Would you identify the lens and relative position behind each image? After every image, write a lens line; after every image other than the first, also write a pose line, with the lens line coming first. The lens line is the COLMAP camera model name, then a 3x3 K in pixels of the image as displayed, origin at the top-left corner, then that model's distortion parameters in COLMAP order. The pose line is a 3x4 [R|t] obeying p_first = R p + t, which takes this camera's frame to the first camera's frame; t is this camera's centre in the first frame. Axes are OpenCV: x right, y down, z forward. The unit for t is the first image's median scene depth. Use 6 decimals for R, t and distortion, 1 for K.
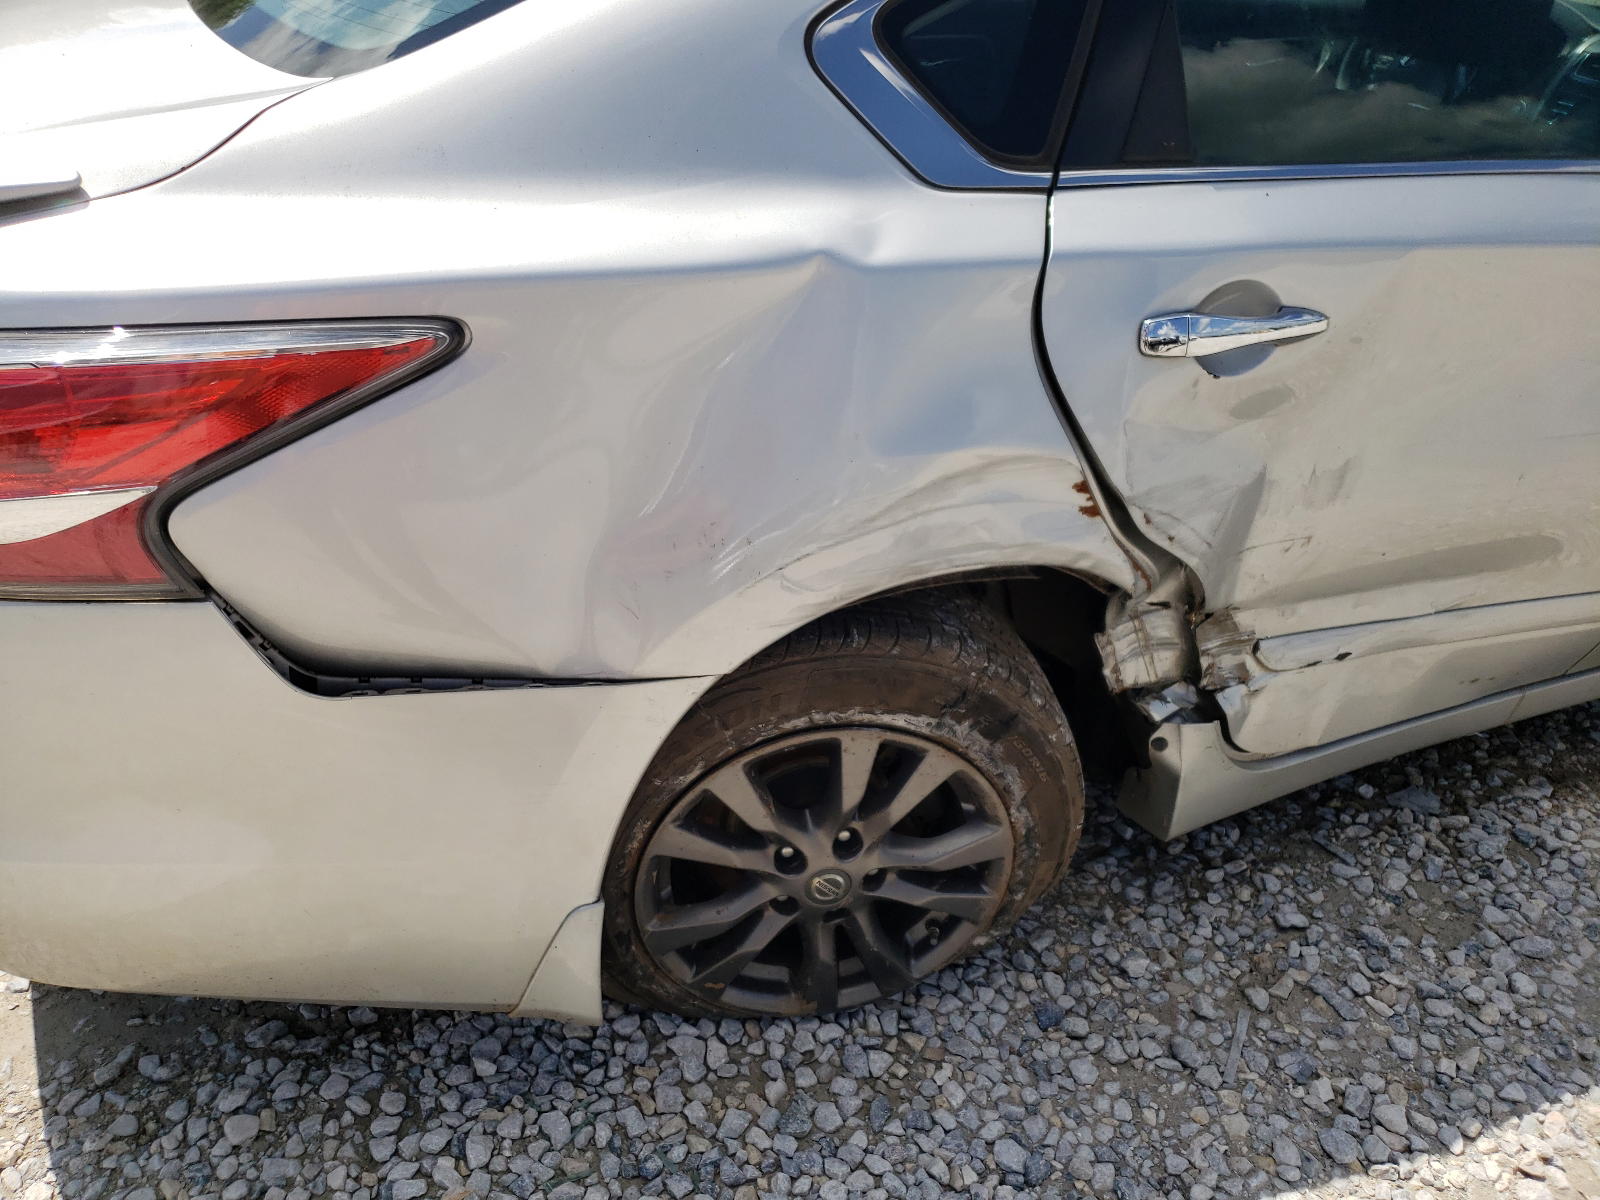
lens RADIAL K [[1137.8, 0, 800.0], [0, 1137.8, 600.0], [0, 0, 1]] dist [0.007416, -0.004502]
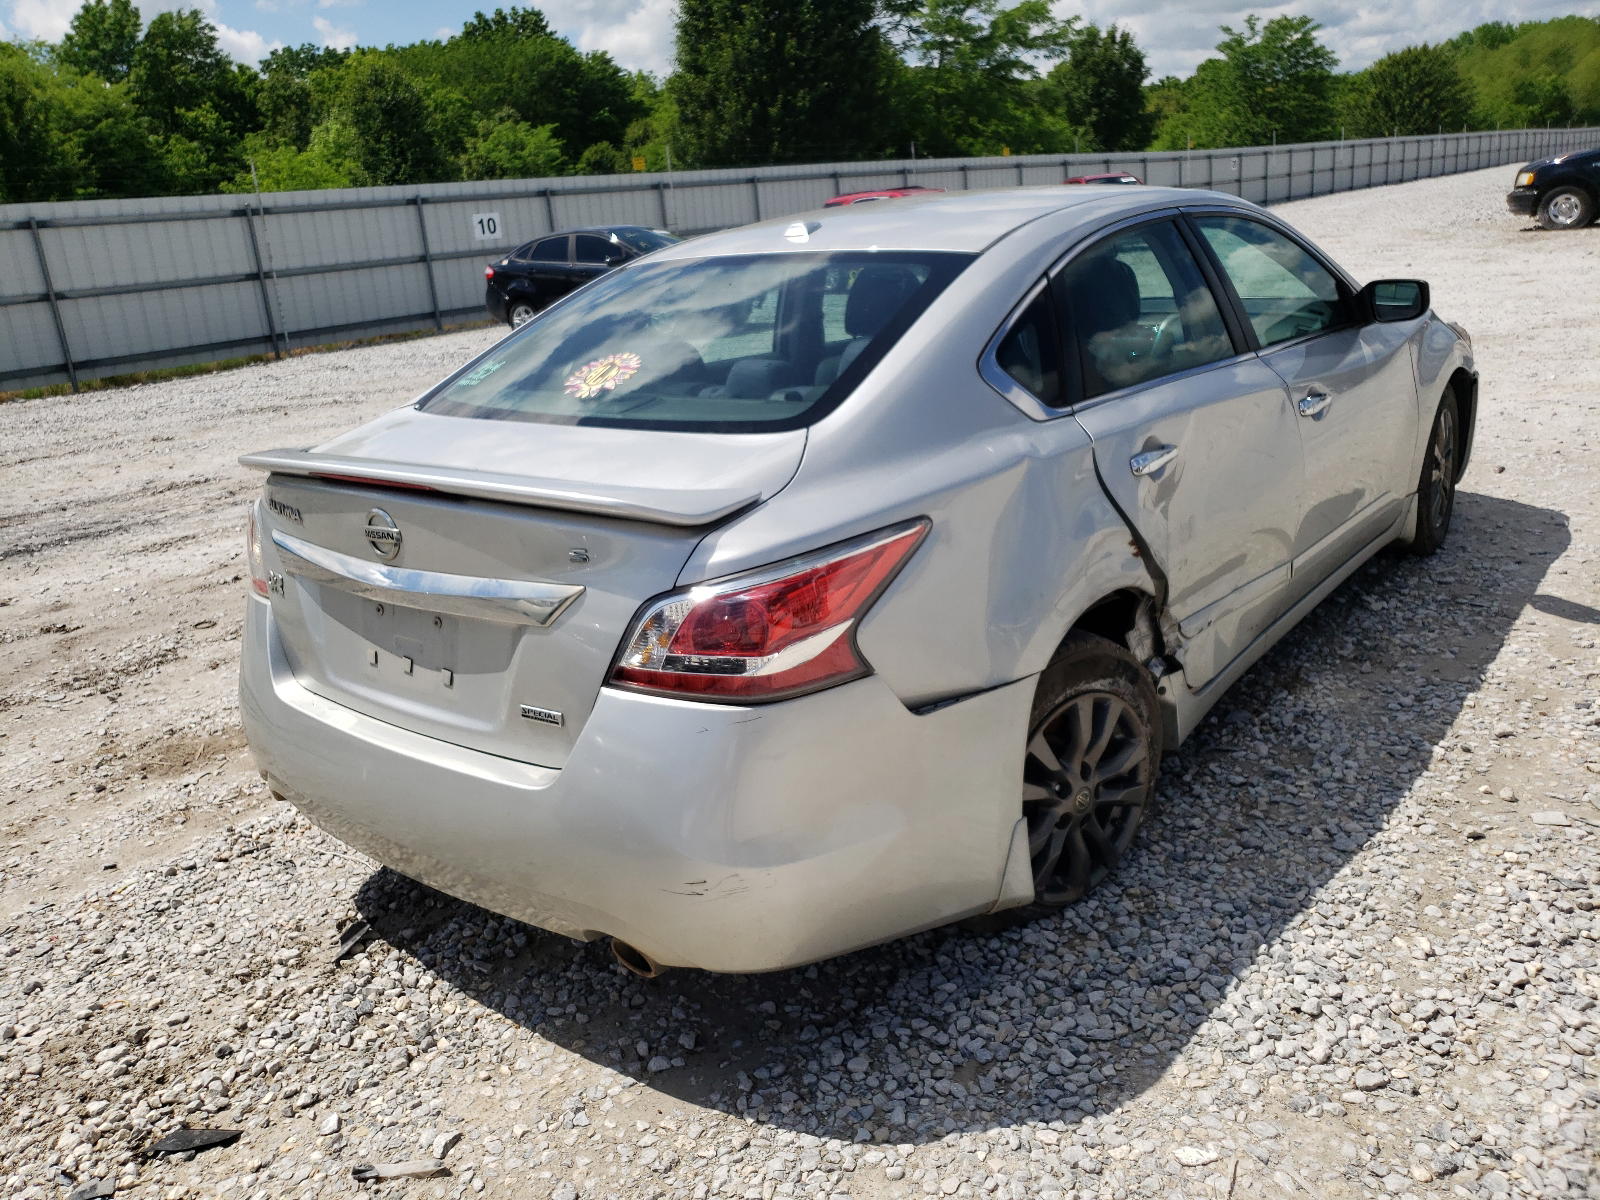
lens RADIAL K [[1137.8, 0, 800.0], [0, 1137.8, 600.0], [0, 0, 1]] dist [0.007416, -0.004502]
pose [[0.874946, -0.247542, 0.416164, -1.042802], [0.343272, 0.923254, -0.172530, 0.127600], [-0.341517, 0.293812, 0.892771, -0.513618]]
